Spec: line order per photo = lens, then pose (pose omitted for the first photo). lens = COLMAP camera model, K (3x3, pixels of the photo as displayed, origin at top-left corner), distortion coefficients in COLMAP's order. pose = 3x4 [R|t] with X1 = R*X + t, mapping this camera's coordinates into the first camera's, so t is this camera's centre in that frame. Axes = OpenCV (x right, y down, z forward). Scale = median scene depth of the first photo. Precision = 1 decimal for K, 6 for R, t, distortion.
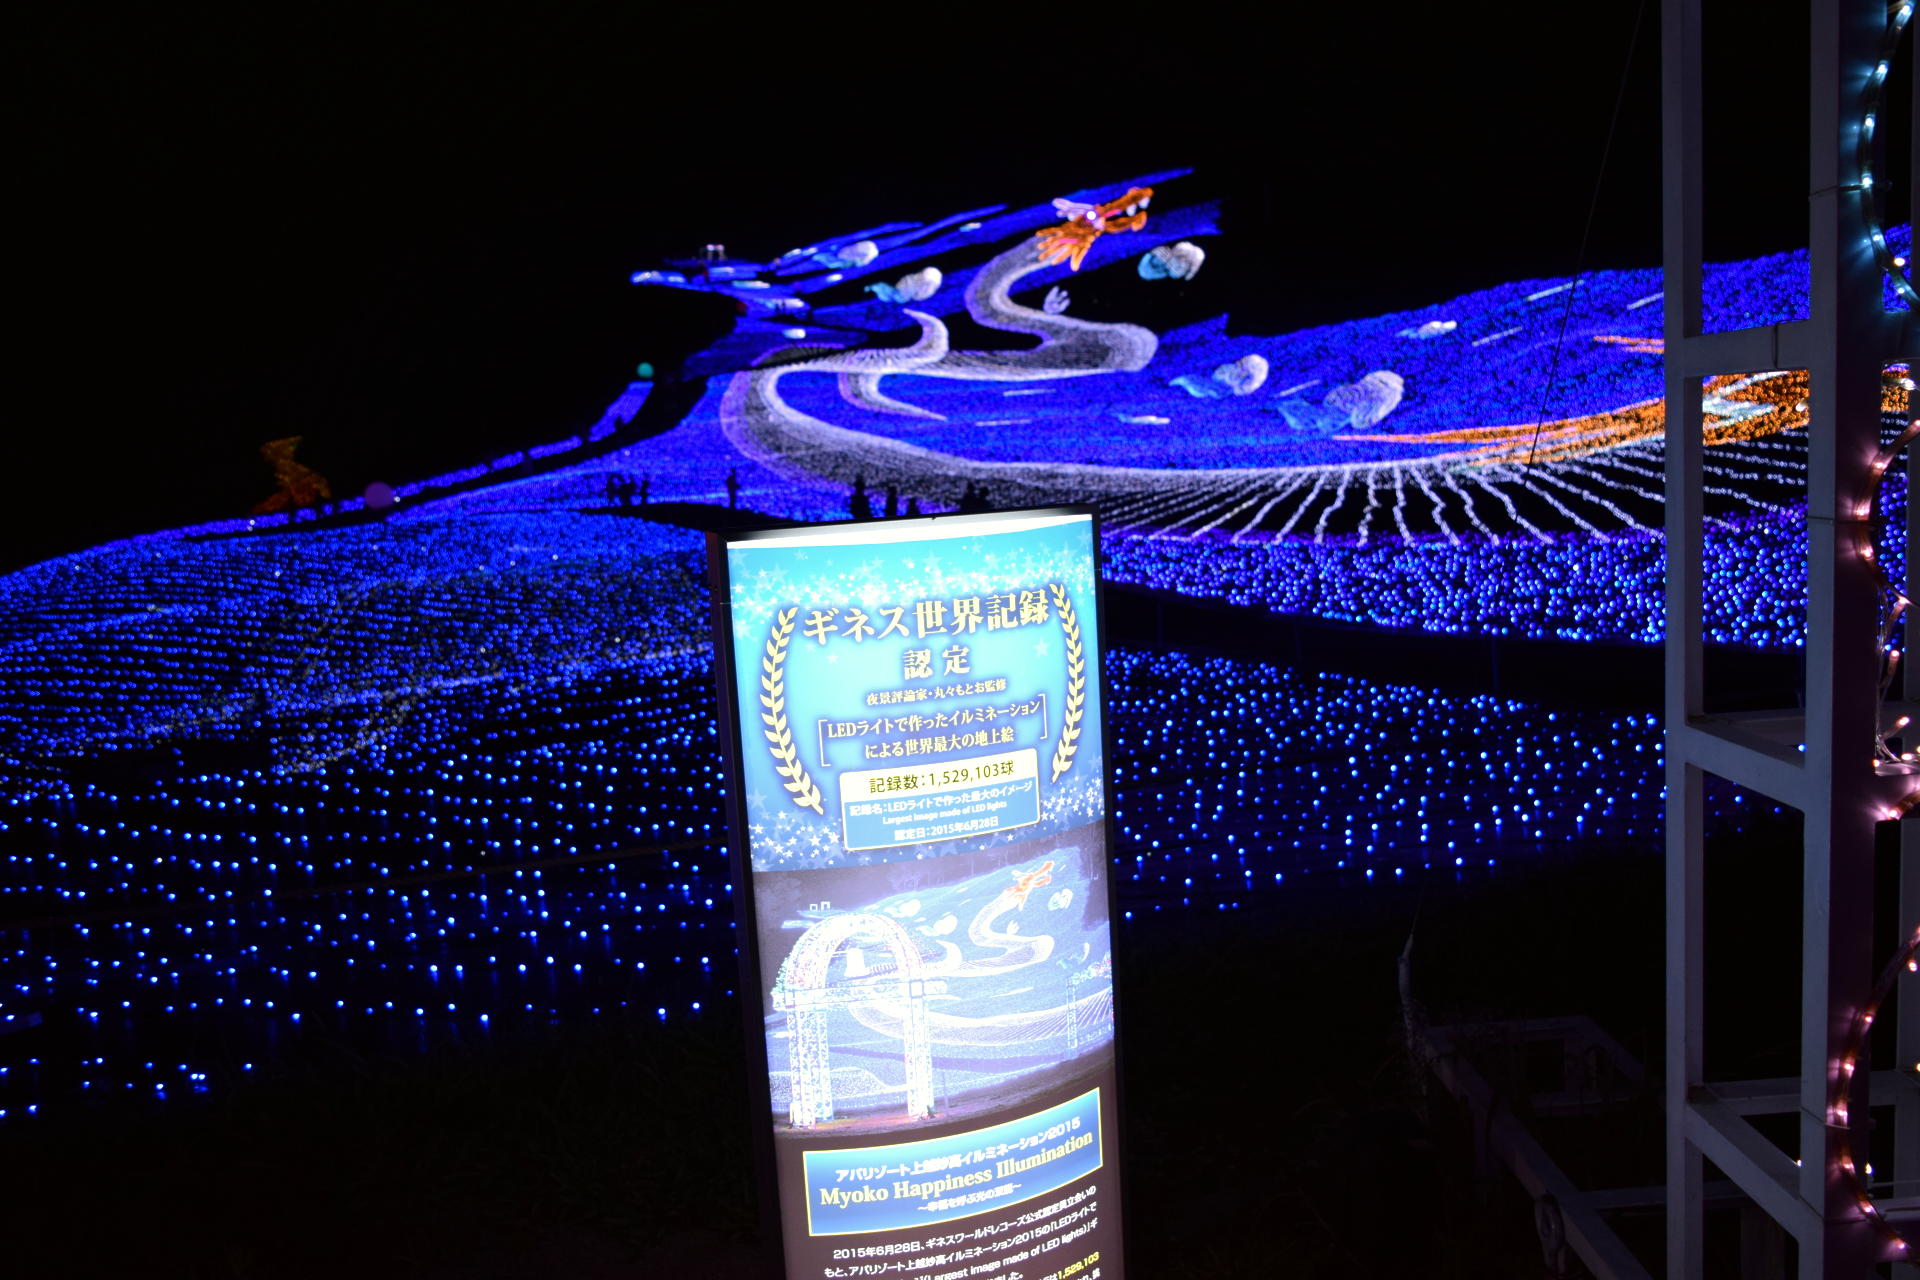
lens RADIAL K [[1477.5, 0, 901.8], [0, 1477.5, 625.9], [0, 0, 1]] dist [-0.020210, 0.000724]
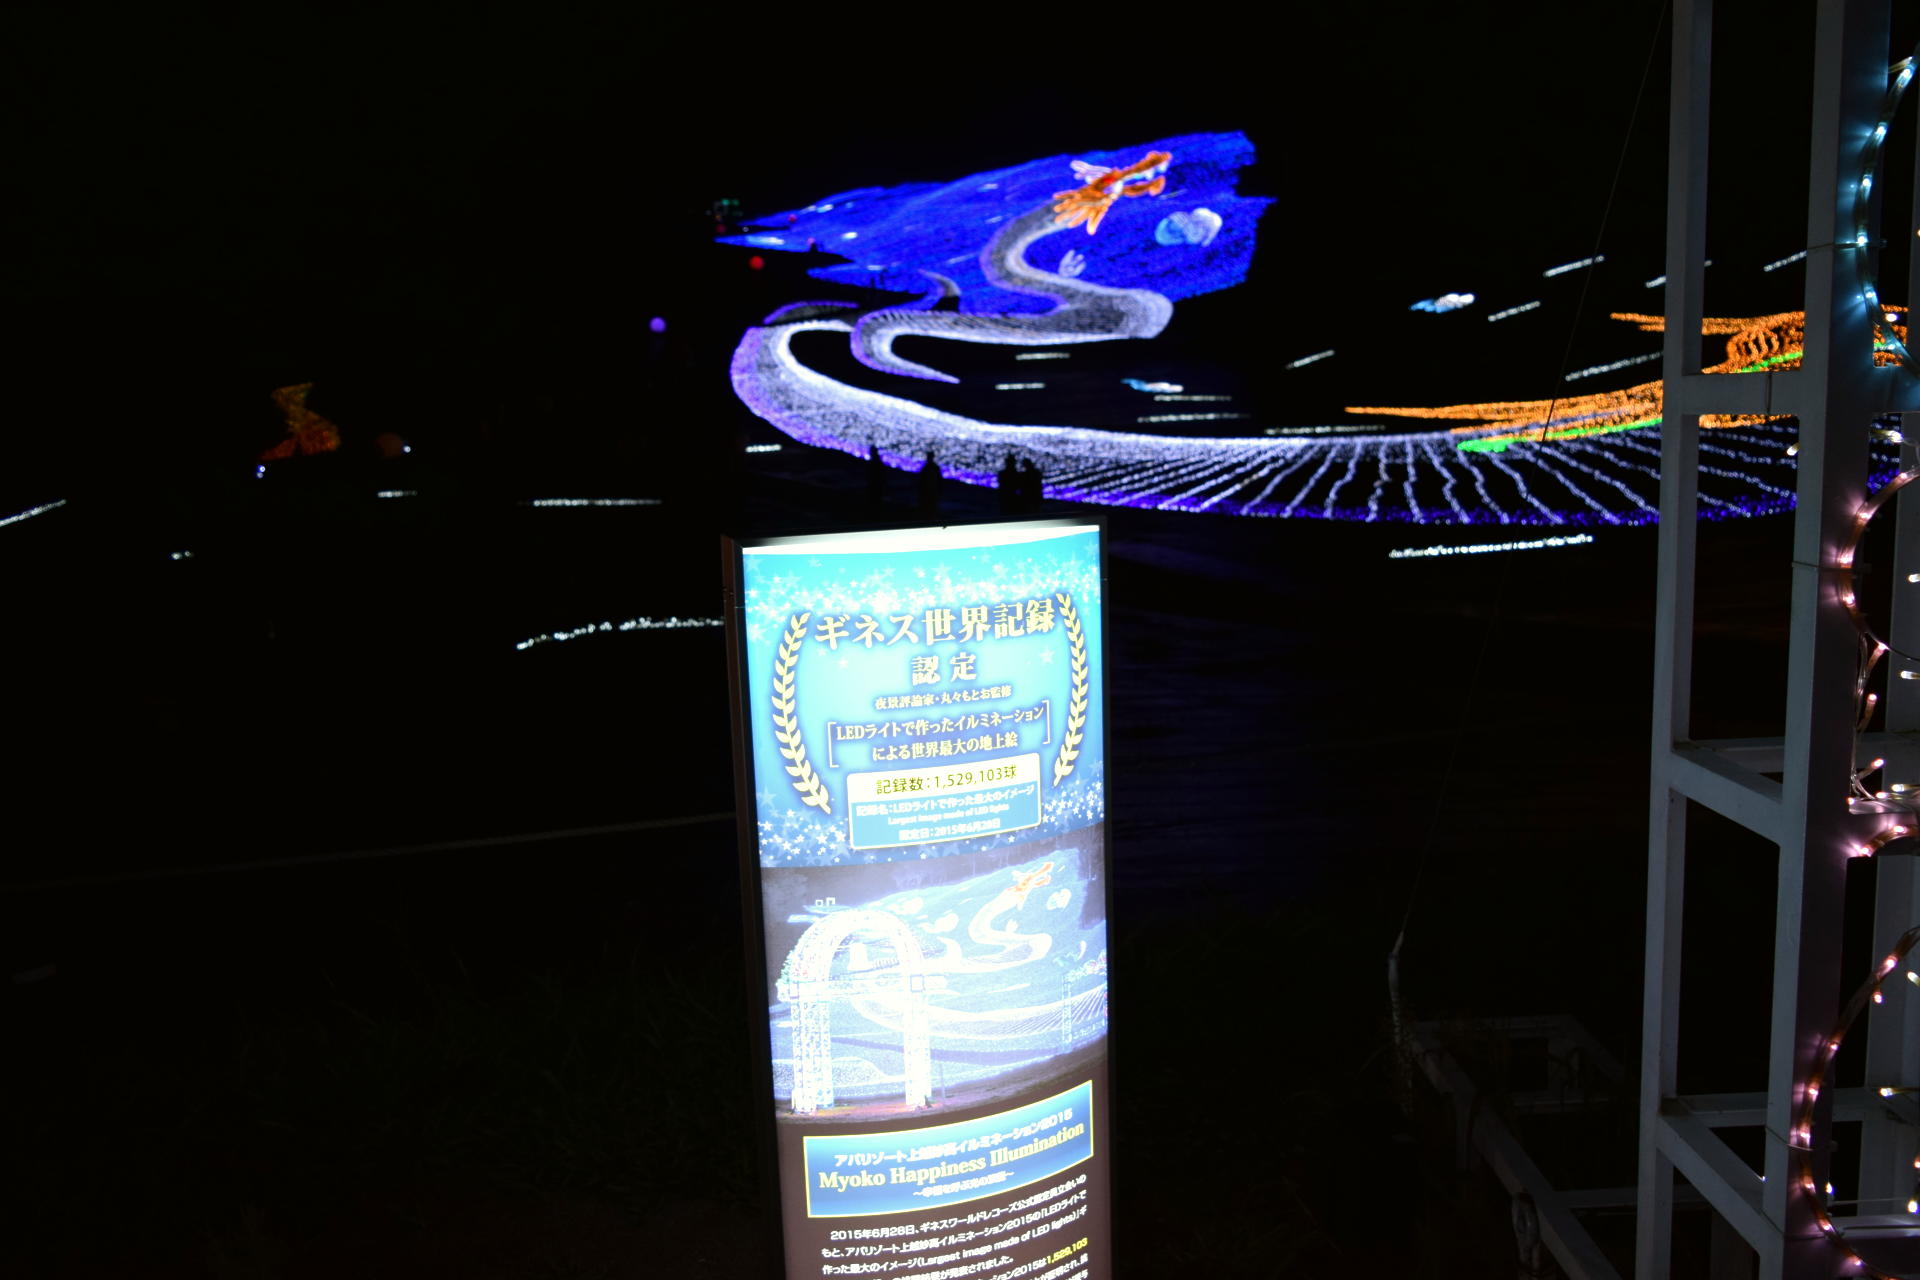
lens RADIAL K [[1477.5, 0, 900.8], [0, 1477.5, 619.9], [0, 0, 1]] dist [-0.020210, 0.000724]
pose [[0.999702, 0.023918, -0.004814, -0.000231], [-0.023801, 0.999451, 0.023051, -0.002950], [0.005362, -0.022929, 0.999723, -0.002433]]
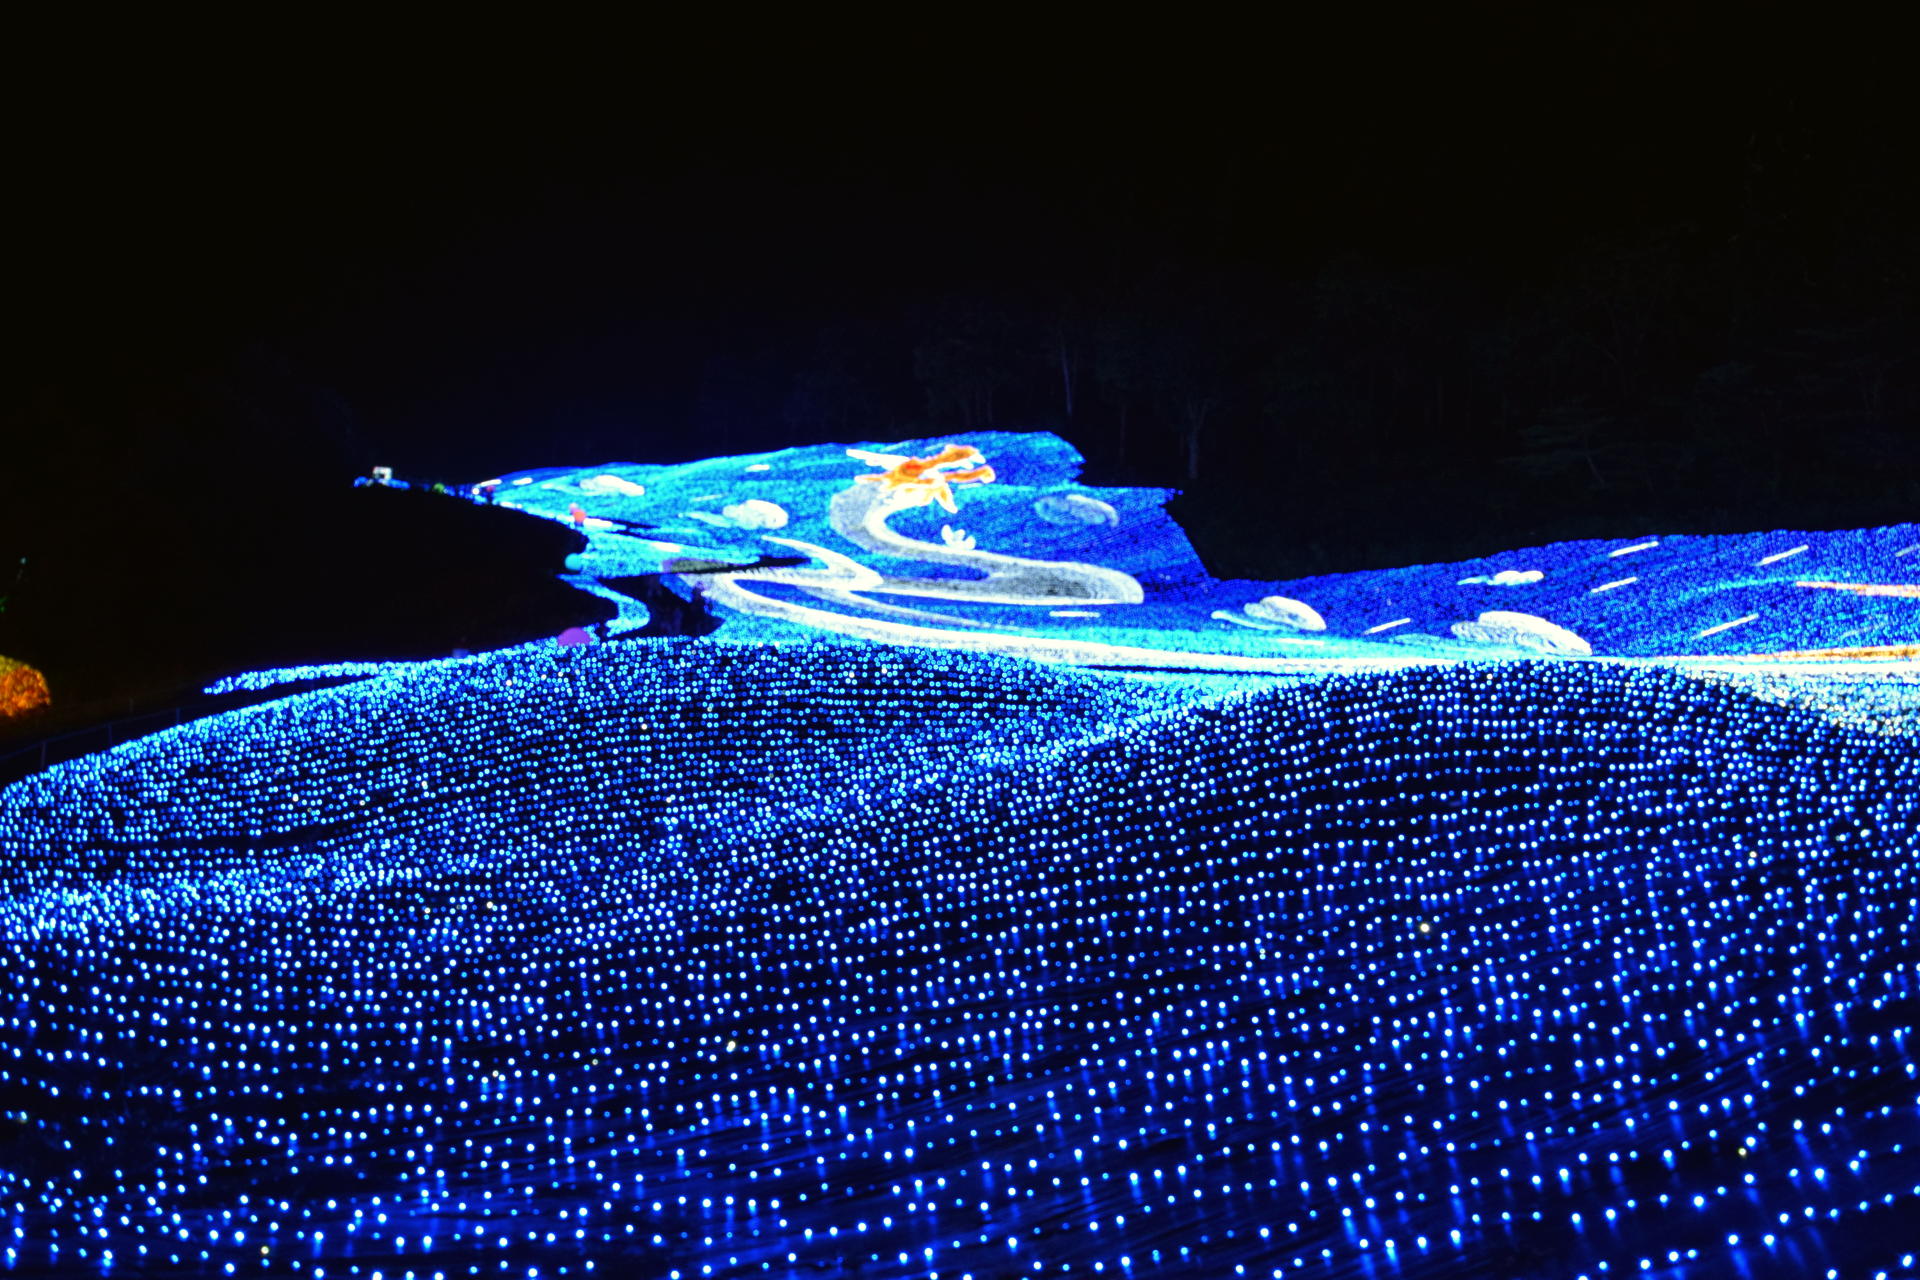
lens RADIAL K [[1477.5, 0, 944.9], [0, 1477.5, 639.8], [0, 0, 1]] dist [-0.020210, 0.000724]
pose [[0.942645, 0.076519, 0.324909, -0.782650], [-0.017187, 0.983205, -0.181692, 0.078205], [-0.333355, 0.165687, 0.928128, 0.428440]]
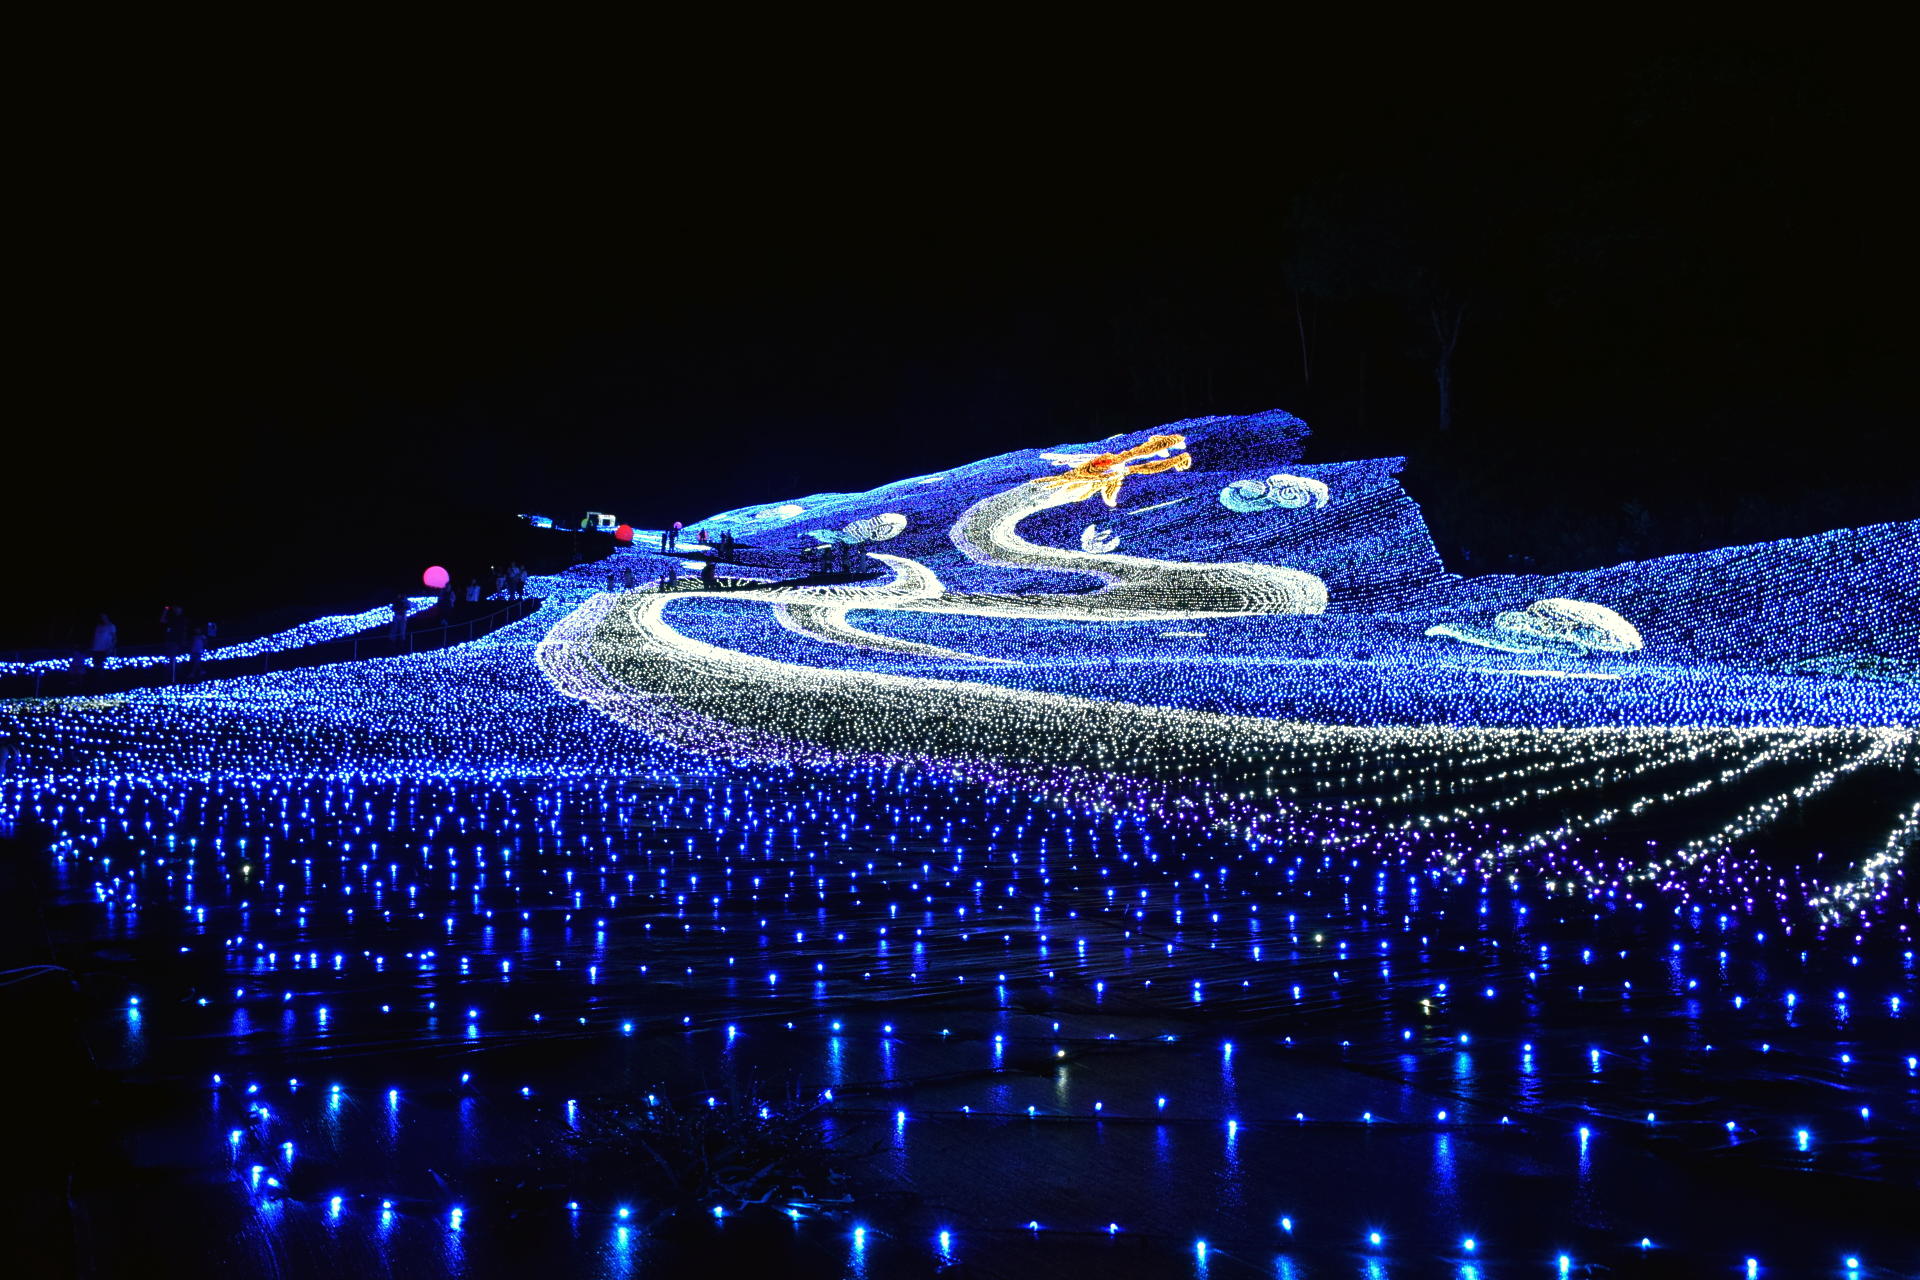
lens RADIAL K [[1477.5, 0, 956.6], [0, 1477.5, 643.7], [0, 0, 1]] dist [-0.020210, 0.000724]
pose [[0.991841, 0.067127, 0.108376, -0.105182], [-0.043468, 0.977269, -0.207500, -0.118565], [-0.119841, 0.201097, 0.972213, 1.350565]]
